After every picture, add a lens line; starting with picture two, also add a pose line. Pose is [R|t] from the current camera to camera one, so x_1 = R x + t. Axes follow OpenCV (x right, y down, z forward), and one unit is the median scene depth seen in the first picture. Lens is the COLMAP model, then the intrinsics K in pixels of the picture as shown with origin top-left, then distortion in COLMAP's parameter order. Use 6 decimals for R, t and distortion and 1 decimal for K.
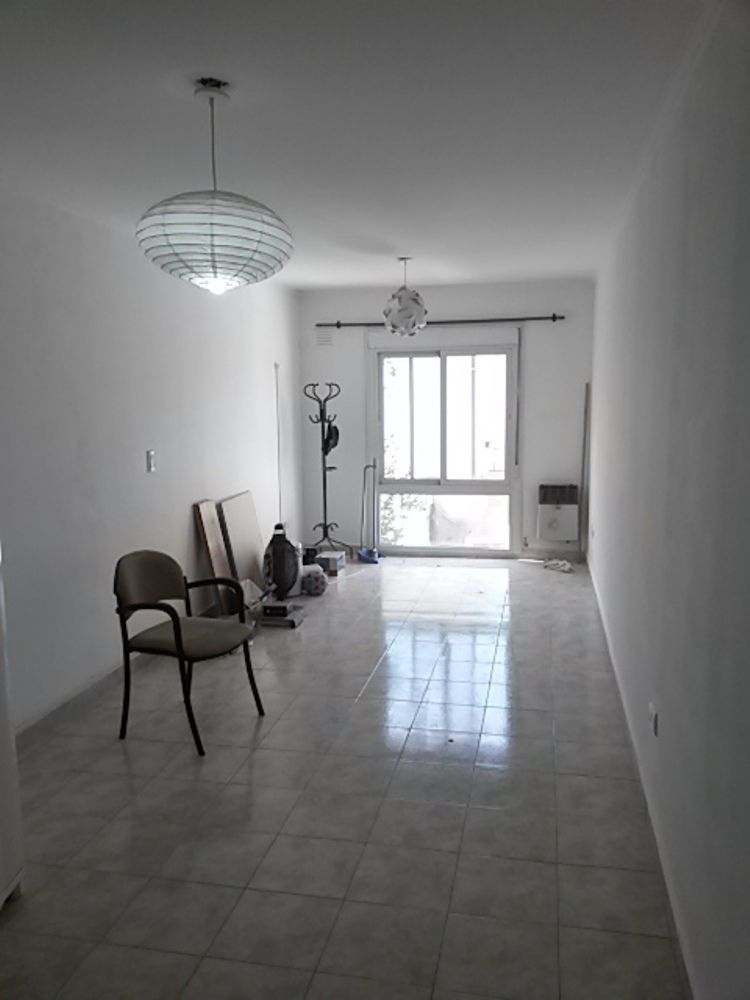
lens RADIAL K [[806.1, 0, 375.0], [0, 806.1, 500.0], [0, 0, 1]] dist [0.031969, -0.002242]
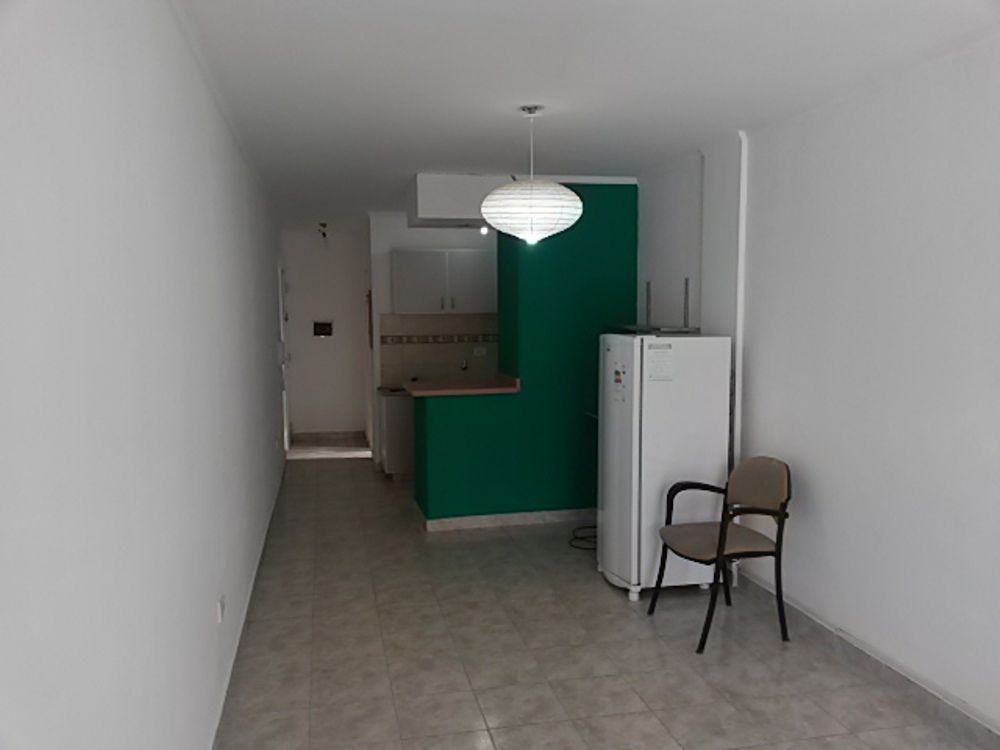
lens RADIAL K [[806.1, 0, 501.8], [0, 806.1, 389.6], [0, 0, 1]] dist [0.031969, -0.002242]
pose [[-0.911483, 0.055786, -0.407536, 0.453718], [-0.042990, 0.972415, 0.229260, -0.304167], [0.409084, 0.226487, -0.883942, 2.187027]]
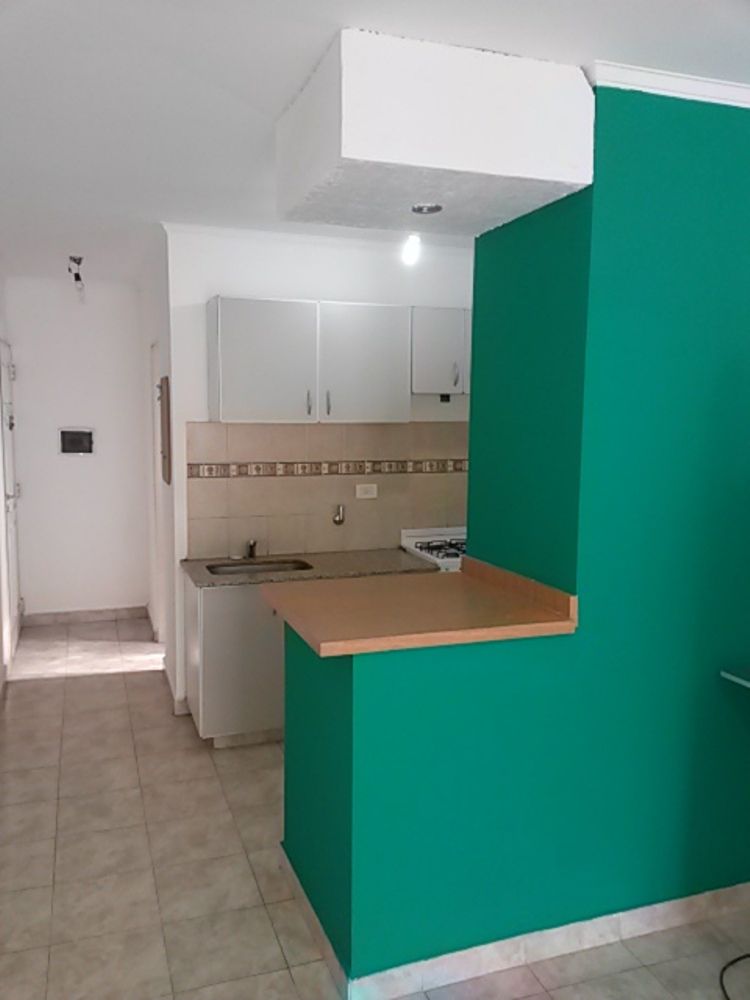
lens RADIAL K [[806.1, 0, 375.0], [0, 806.1, 500.0], [0, 0, 1]] dist [0.031969, -0.002242]
pose [[-0.853308, 0.057165, -0.518264, 0.251240], [-0.075858, 0.969785, 0.231867, -0.182075], [0.515859, 0.237169, -0.823189, 1.295168]]
